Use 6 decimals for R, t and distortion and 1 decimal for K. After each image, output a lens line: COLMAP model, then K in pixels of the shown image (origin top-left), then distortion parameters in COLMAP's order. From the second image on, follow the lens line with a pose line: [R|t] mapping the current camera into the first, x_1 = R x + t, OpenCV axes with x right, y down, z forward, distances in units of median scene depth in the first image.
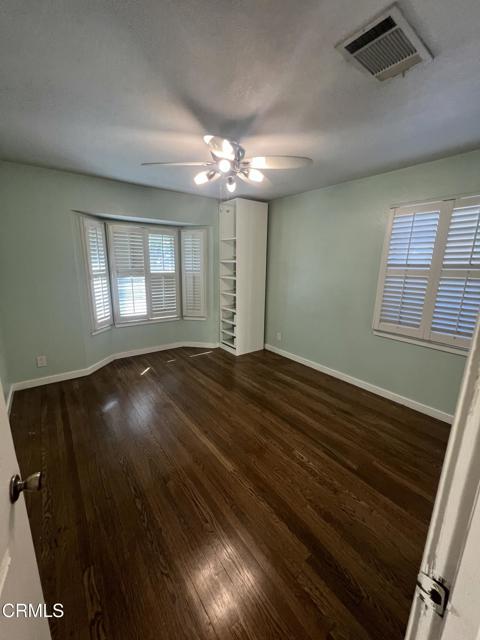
lens RADIAL K [[255.3, 0, 240.2], [0, 255.3, 318.5], [0, 0, 1]] dist [-0.002122, -0.000083]
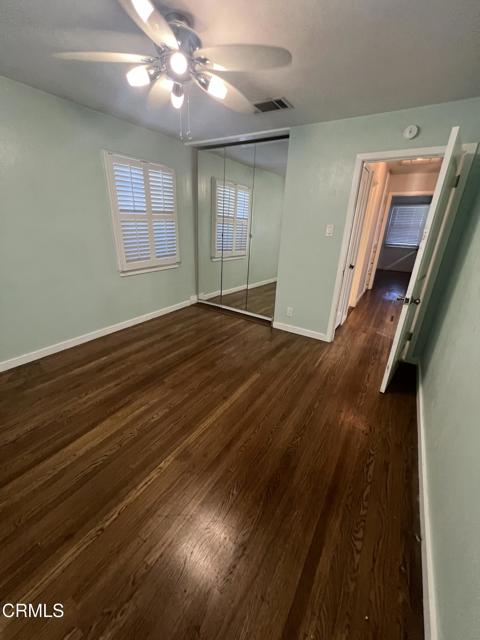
lens RADIAL K [[255.3, 0, 241.1], [0, 255.3, 319.9], [0, 0, 1]] dist [-0.002122, -0.000083]
pose [[-0.349884, -0.371739, 0.859878, -0.733745], [0.160830, 0.880431, 0.446066, -0.197020], [-0.922884, 0.294366, -0.248262, 0.918214]]
